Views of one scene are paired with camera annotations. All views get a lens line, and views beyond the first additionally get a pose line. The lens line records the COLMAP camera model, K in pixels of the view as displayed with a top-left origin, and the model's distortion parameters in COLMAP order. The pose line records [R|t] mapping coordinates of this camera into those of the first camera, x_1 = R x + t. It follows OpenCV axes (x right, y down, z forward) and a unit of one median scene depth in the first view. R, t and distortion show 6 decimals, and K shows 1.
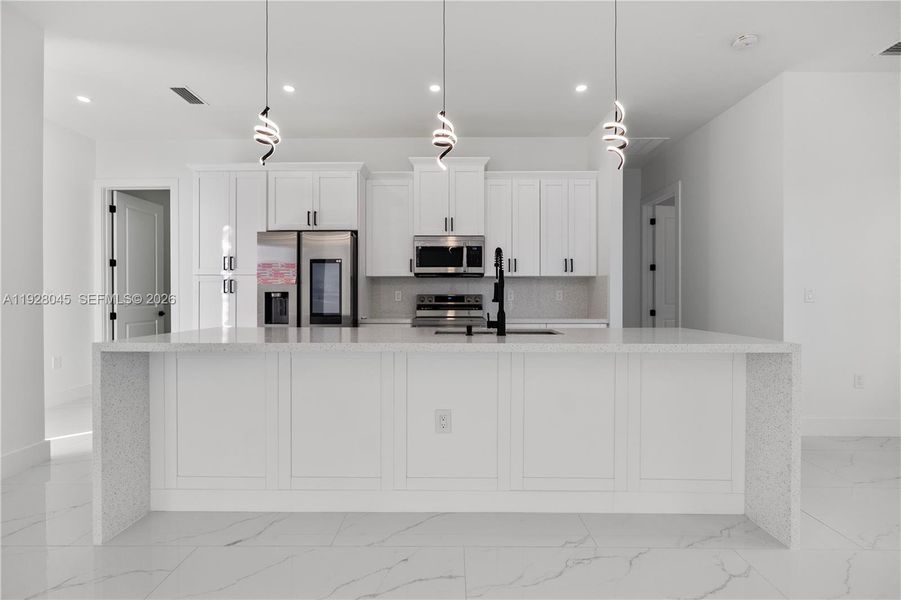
lens RADIAL K [[393.9, 0, 450.5], [0, 393.9, 300.0], [0, 0, 1]] dist [-0.004604, -0.000221]
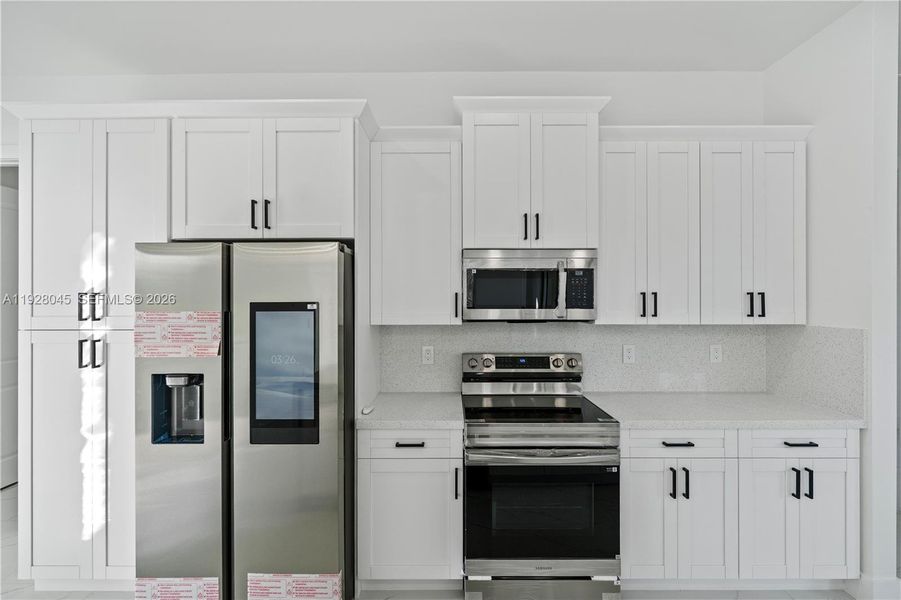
lens RADIAL K [[393.9, 0, 450.5], [0, 393.9, 300.0], [0, 0, 1]] dist [-0.004604, -0.000221]
pose [[0.999999, -0.000736, 0.000822, -0.115814], [0.000739, 0.999995, -0.003082, -0.098907], [-0.000820, 0.003082, 0.999995, 0.508482]]
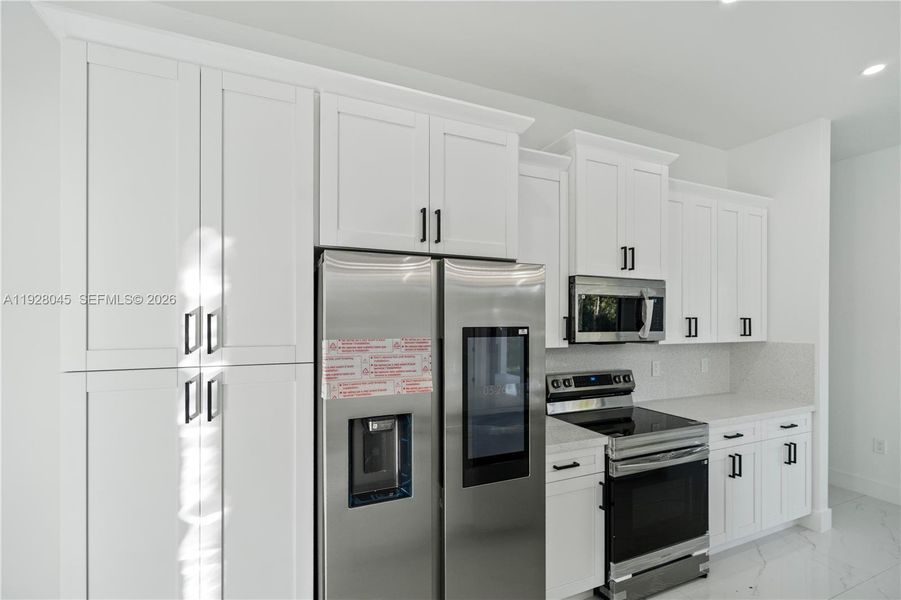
lens RADIAL K [[406.7, 0, 456.8], [0, 406.7, 322.0], [0, 0, 1]] dist [-0.007000, -0.000265]
pose [[0.913589, 0.000974, 0.406638, -0.500325], [-0.000580, 0.999999, -0.001093, -0.102293], [-0.406639, 0.000762, 0.913589, 0.584632]]
